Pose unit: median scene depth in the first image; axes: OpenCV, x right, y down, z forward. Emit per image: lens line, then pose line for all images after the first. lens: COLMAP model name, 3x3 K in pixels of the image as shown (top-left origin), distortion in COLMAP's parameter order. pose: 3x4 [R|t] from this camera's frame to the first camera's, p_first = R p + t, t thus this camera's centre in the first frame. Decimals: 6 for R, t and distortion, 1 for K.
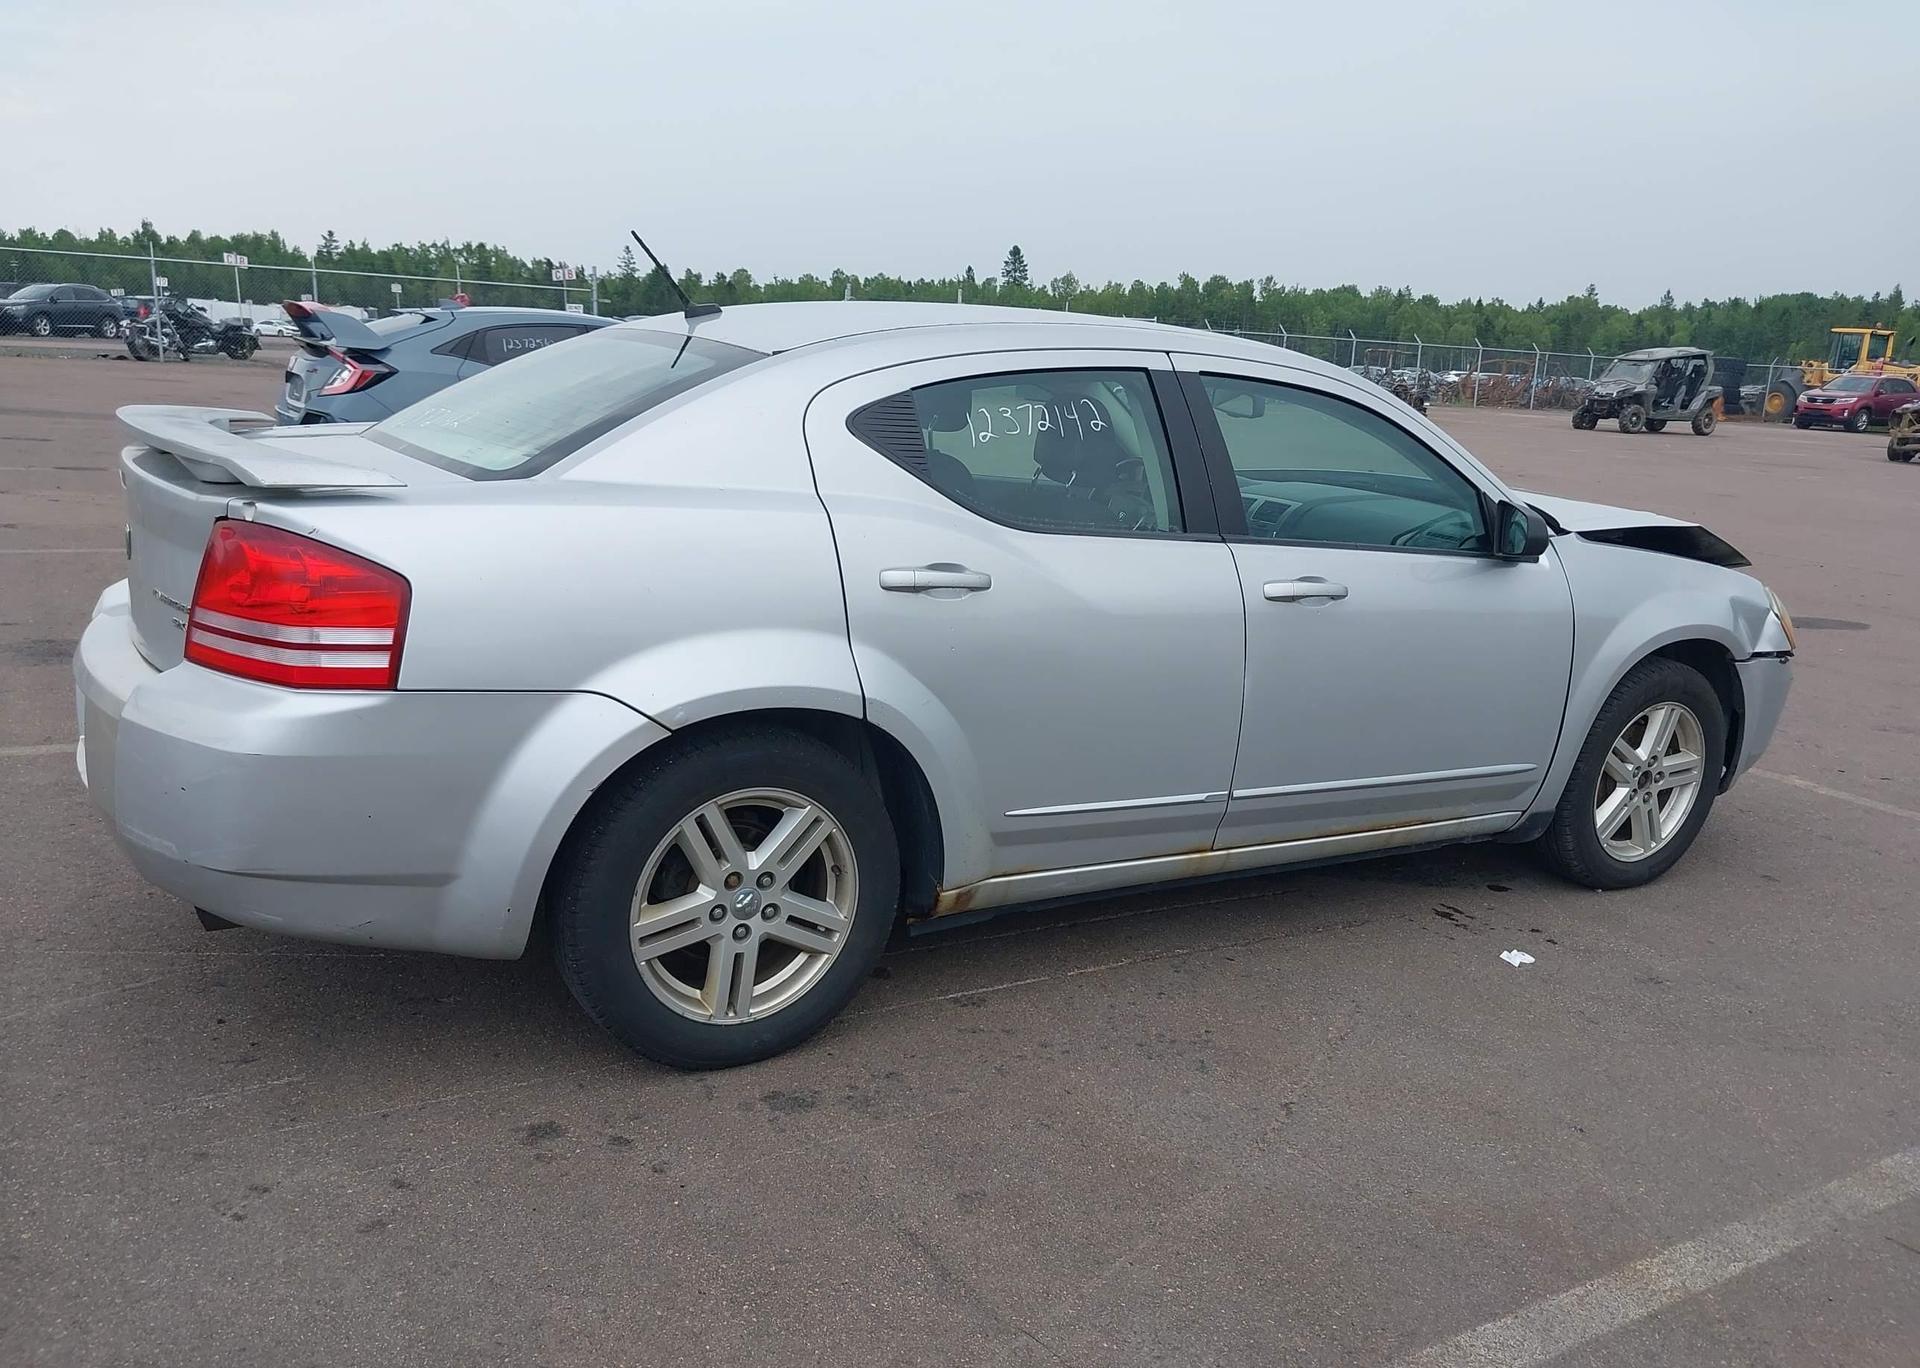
lens RADIAL K [[1523.3, 0, 945.8], [0, 1523.3, 708.3], [0, 0, 1]] dist [0.035351, -0.040321]
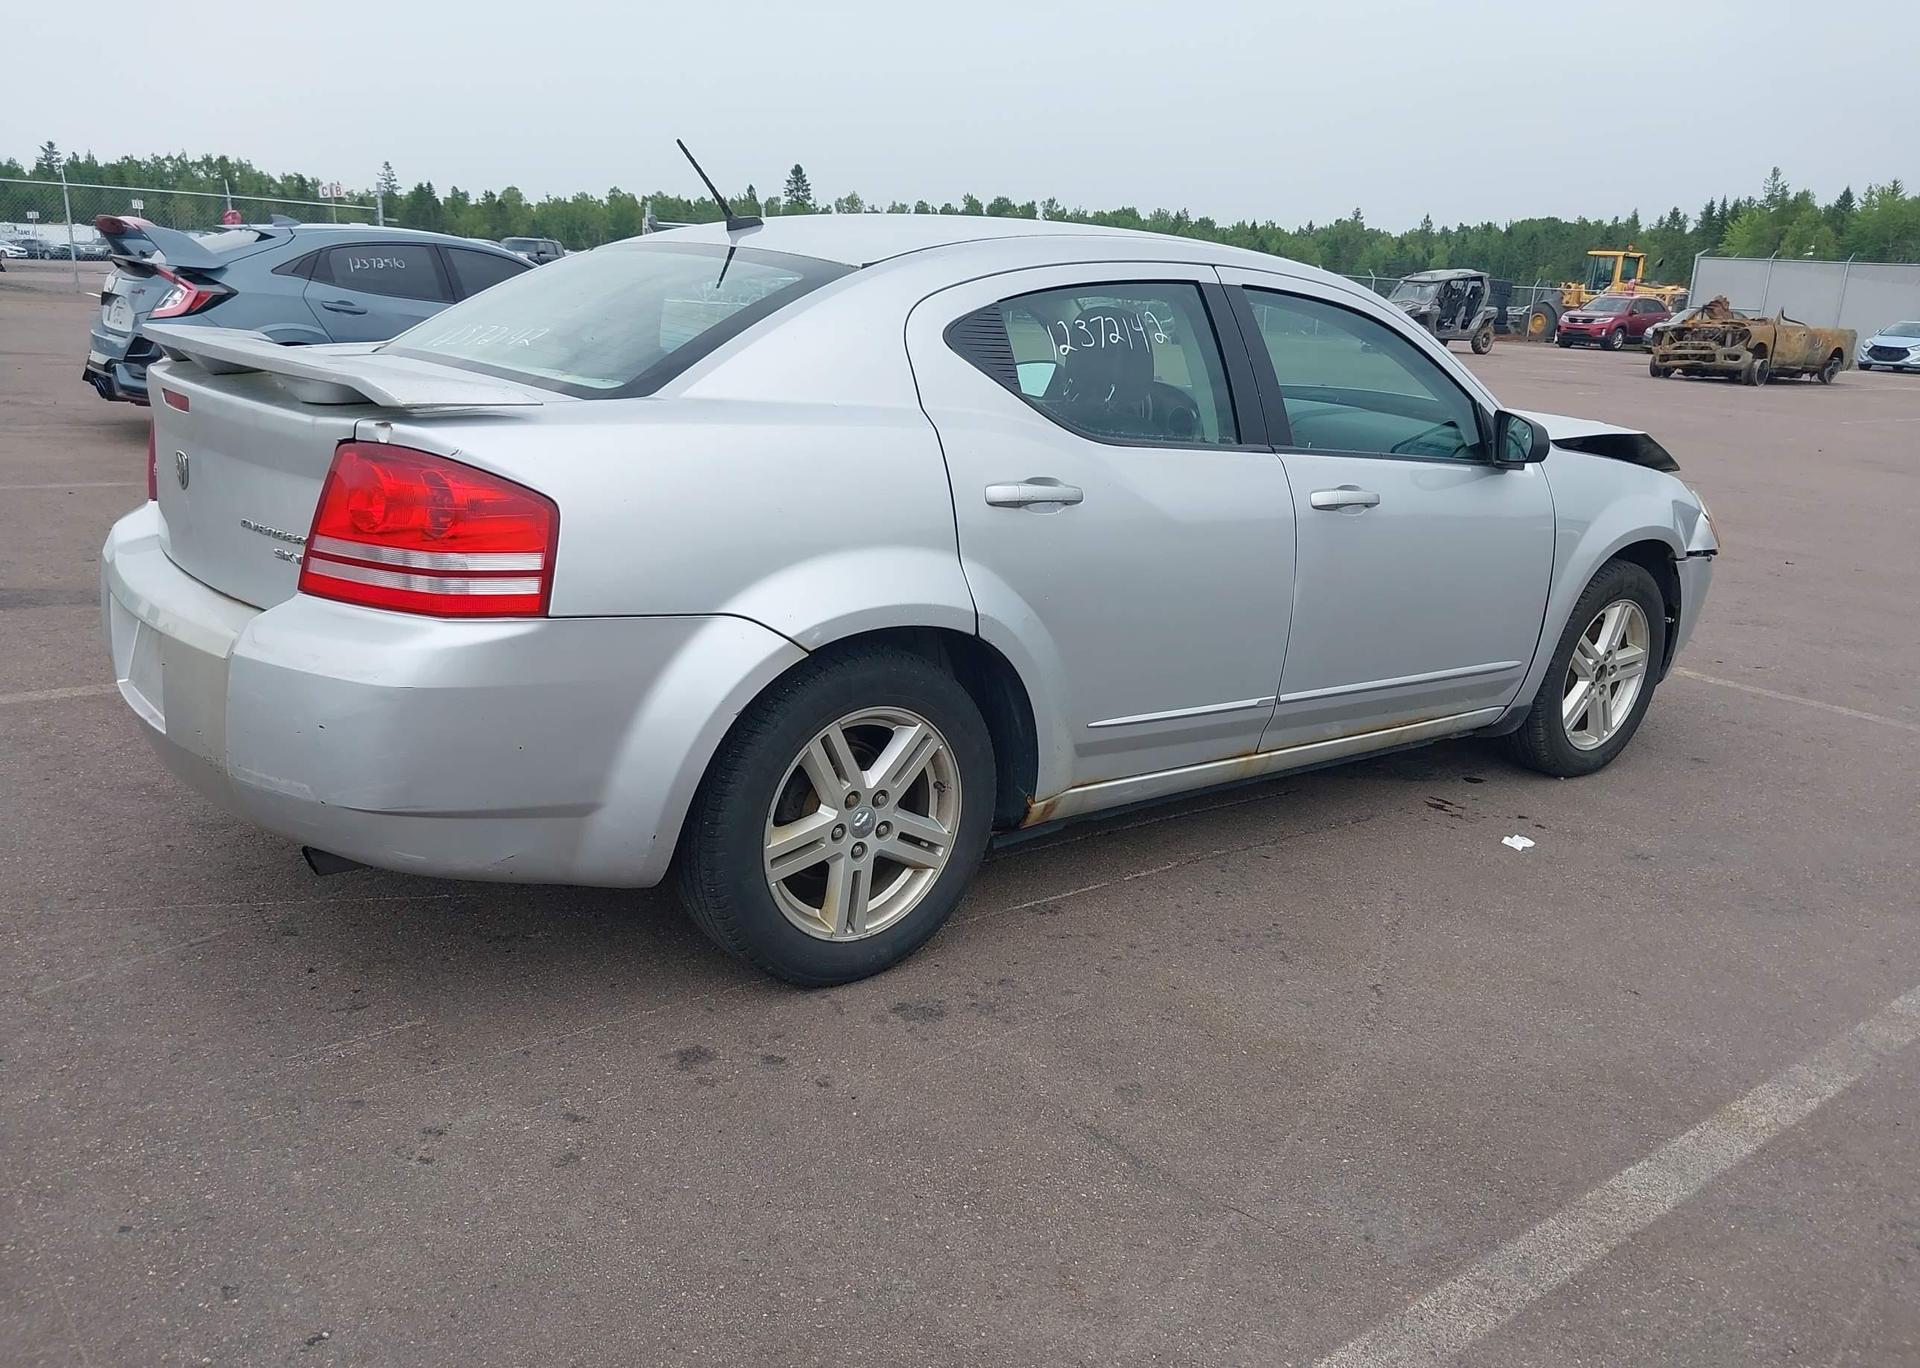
lens RADIAL K [[1523.3, 0, 945.8], [0, 1523.3, 708.3], [0, 0, 1]] dist [0.035351, -0.040321]
pose [[0.990546, -0.038371, 0.131704, -0.178847], [0.032095, 0.998261, 0.049443, 0.004756], [-0.133373, -0.044748, 0.990055, 0.001981]]
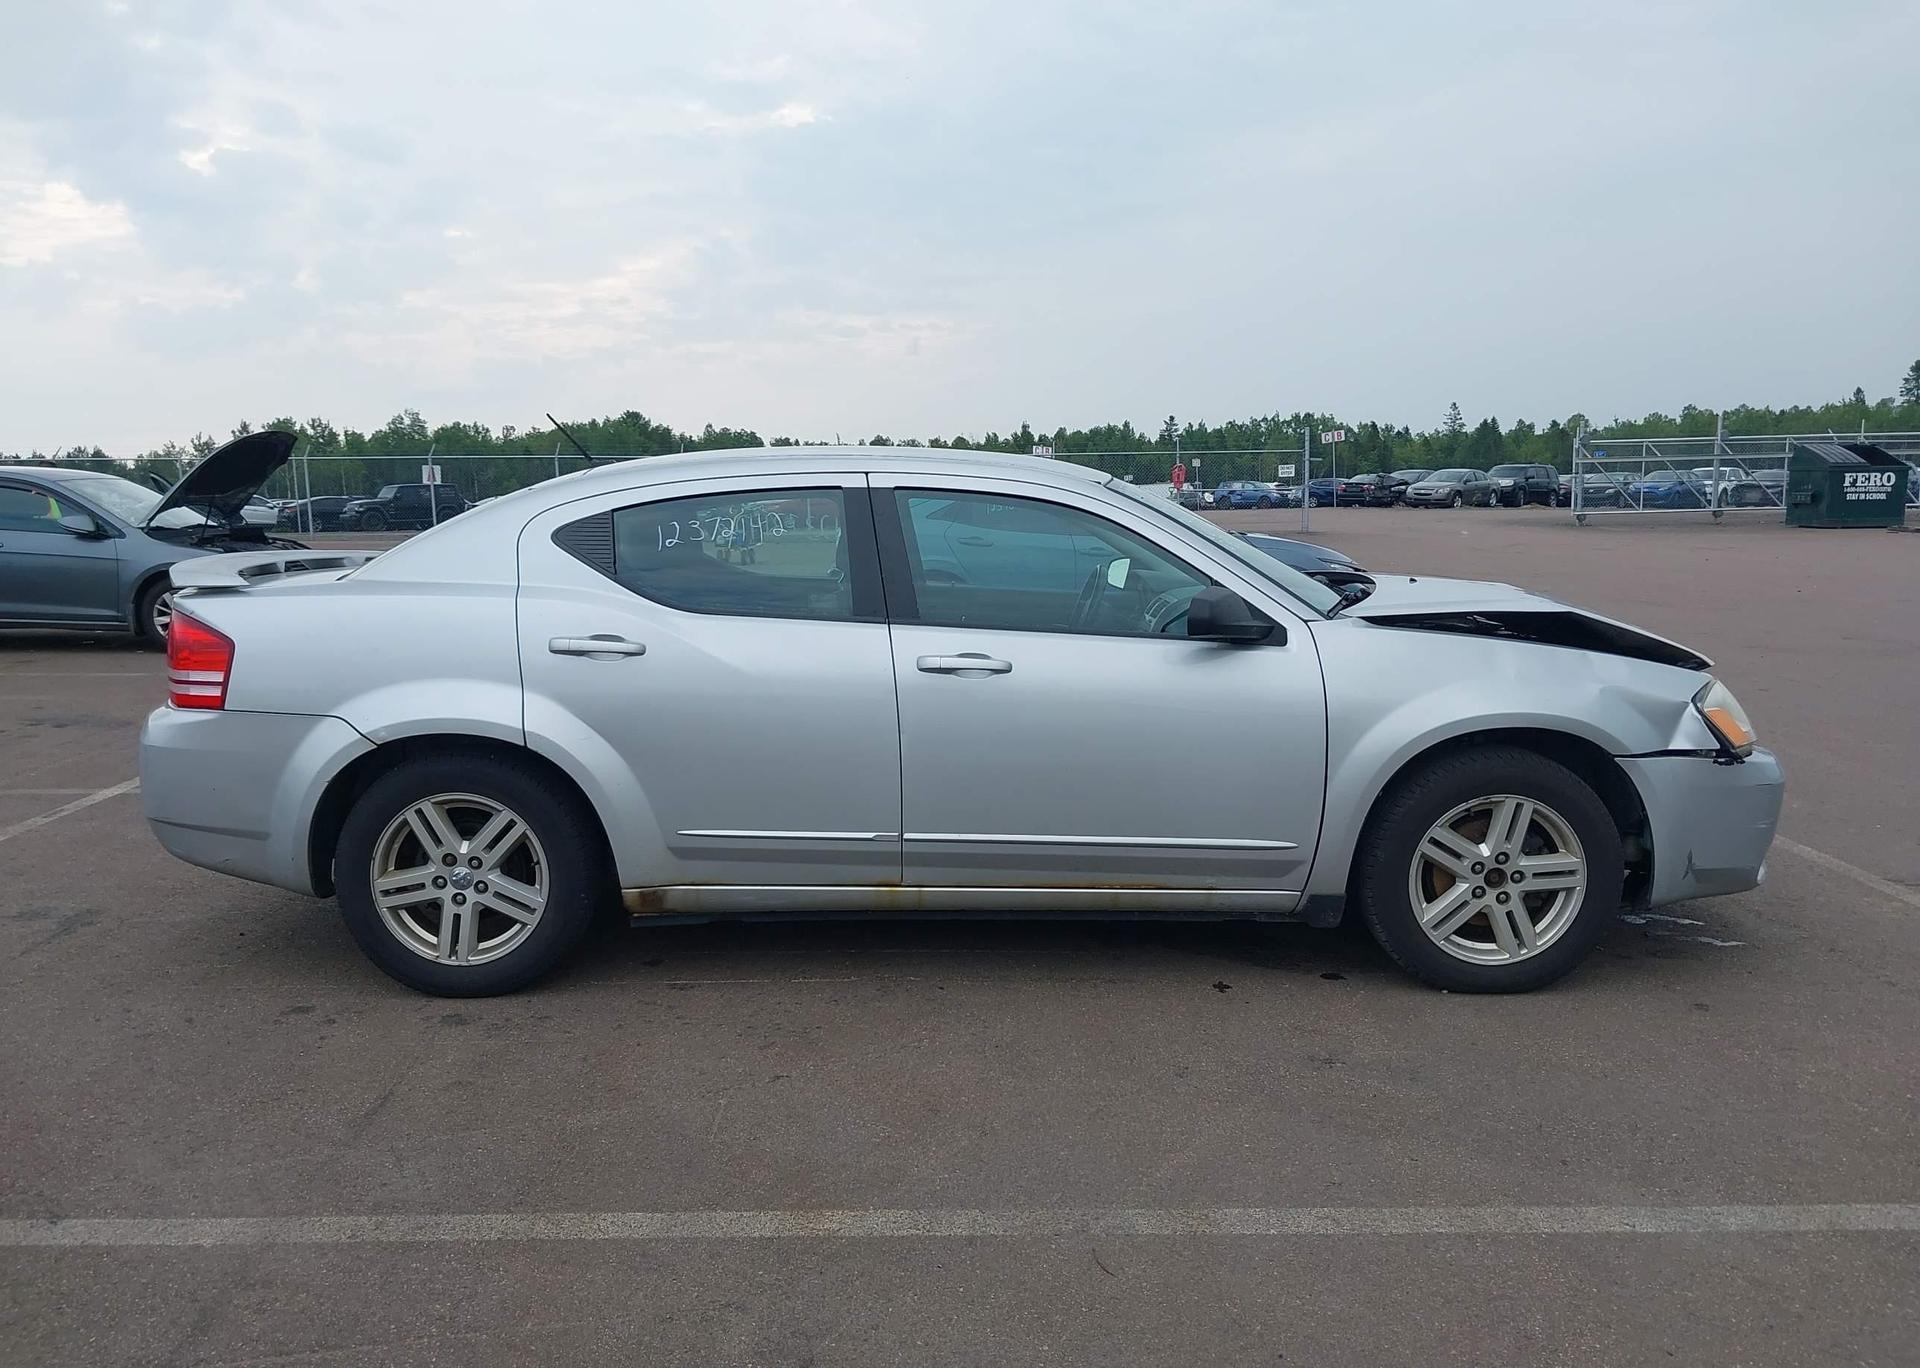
lens RADIAL K [[1539.0, 0, 933.0], [0, 1539.0, 681.1], [0, 0, 1]] dist [0.054058, -0.101656]
pose [[0.859398, -0.000632, -0.511307, 0.833534], [-0.061330, 0.992652, -0.104310, 0.061196], [0.507616, 0.121002, 0.853045, -0.007062]]
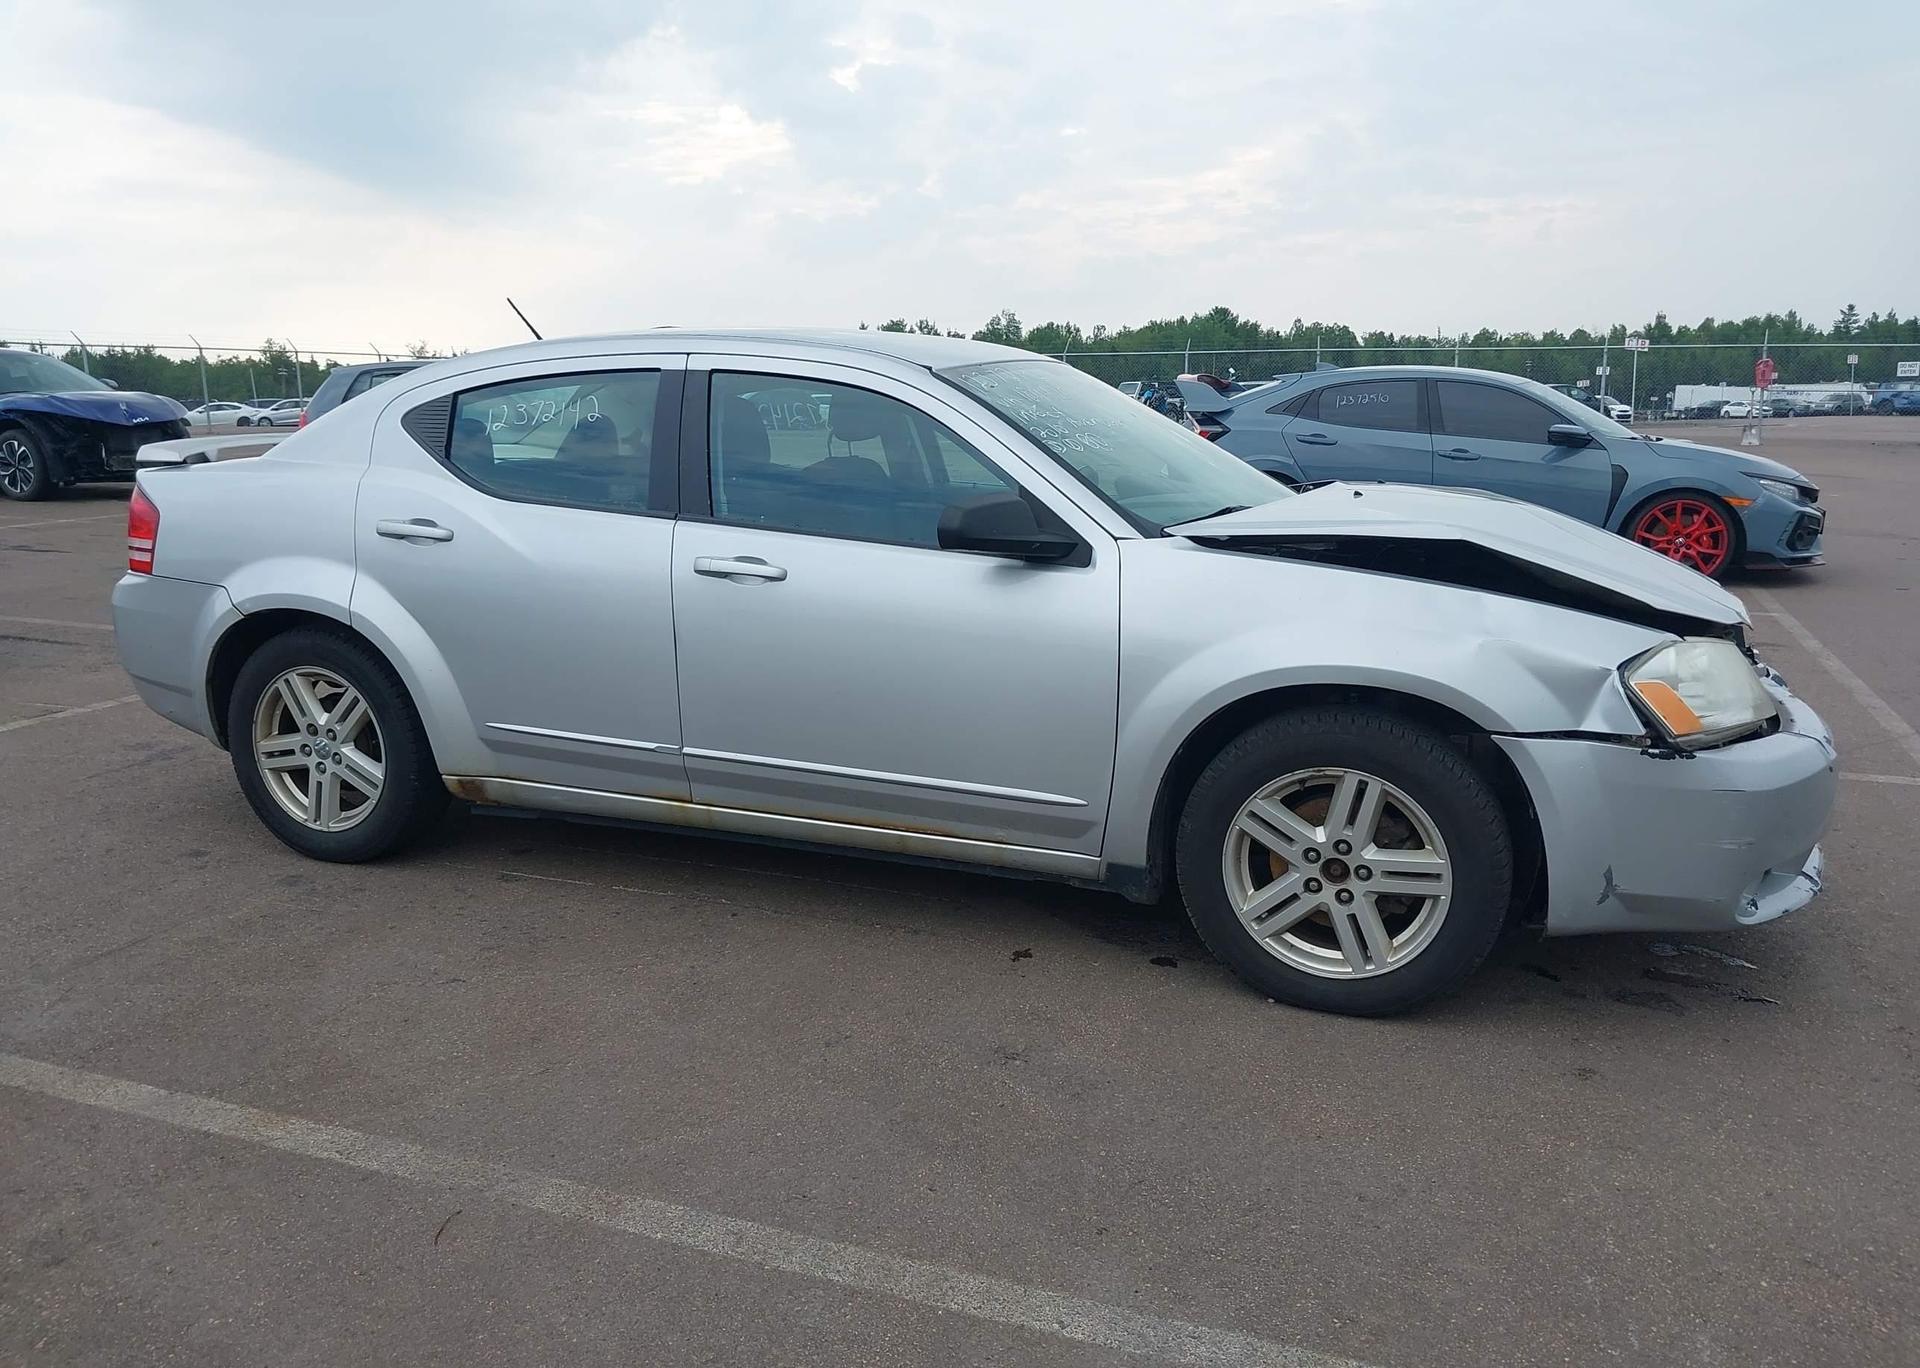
lens RADIAL K [[1516.2, 0, 932.0], [0, 1516.2, 716.5], [0, 0, 1]] dist [0.043149, -0.054070]
pose [[0.603282, 0.111006, -0.789765, 1.186233], [-0.149733, 0.988422, 0.024551, -0.021429], [0.783346, 0.103442, 0.612919, 0.485751]]
